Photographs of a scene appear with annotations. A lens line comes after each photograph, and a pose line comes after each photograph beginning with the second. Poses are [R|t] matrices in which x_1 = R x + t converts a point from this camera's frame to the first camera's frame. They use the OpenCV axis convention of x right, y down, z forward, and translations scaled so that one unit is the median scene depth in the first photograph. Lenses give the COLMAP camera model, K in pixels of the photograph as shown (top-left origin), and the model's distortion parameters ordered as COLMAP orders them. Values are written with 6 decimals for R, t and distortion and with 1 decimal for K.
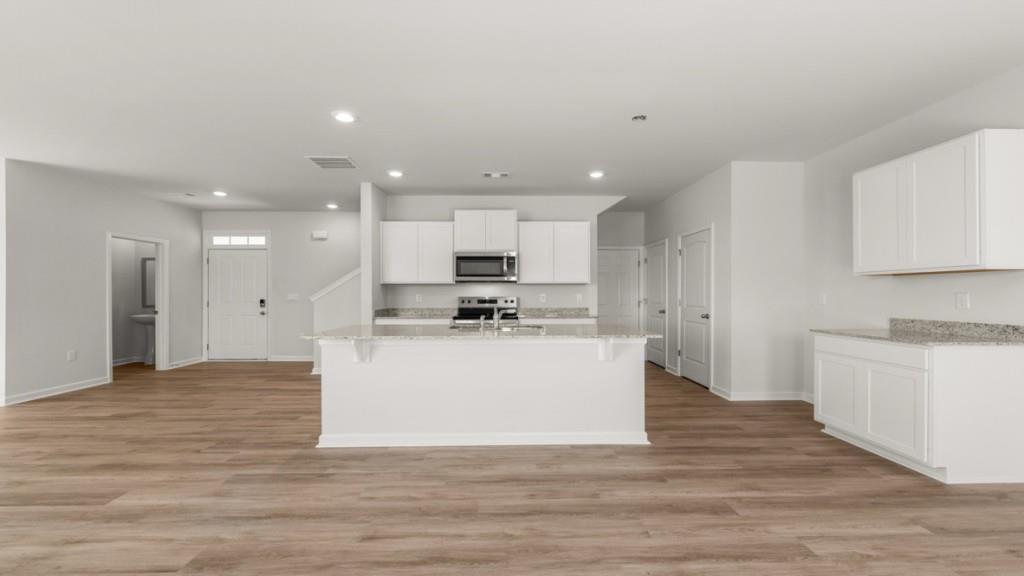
lens RADIAL K [[441.1, 0, 509.9], [0, 441.1, 295.6], [0, 0, 1]] dist [0.000553, 0.000098]
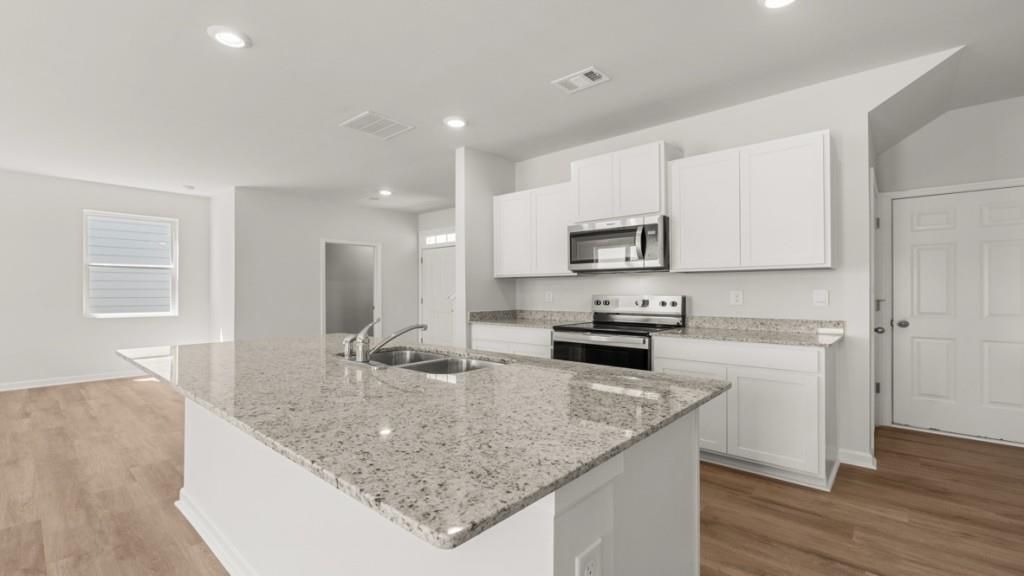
lens RADIAL K [[441.1, 0, 509.9], [0, 441.1, 295.6], [0, 0, 1]] dist [0.000553, 0.000098]
pose [[0.741311, 0.005004, -0.671143, 0.241747], [0.000392, 0.999969, 0.007889, -0.002059], [0.671161, -0.006112, 0.741286, 0.445241]]
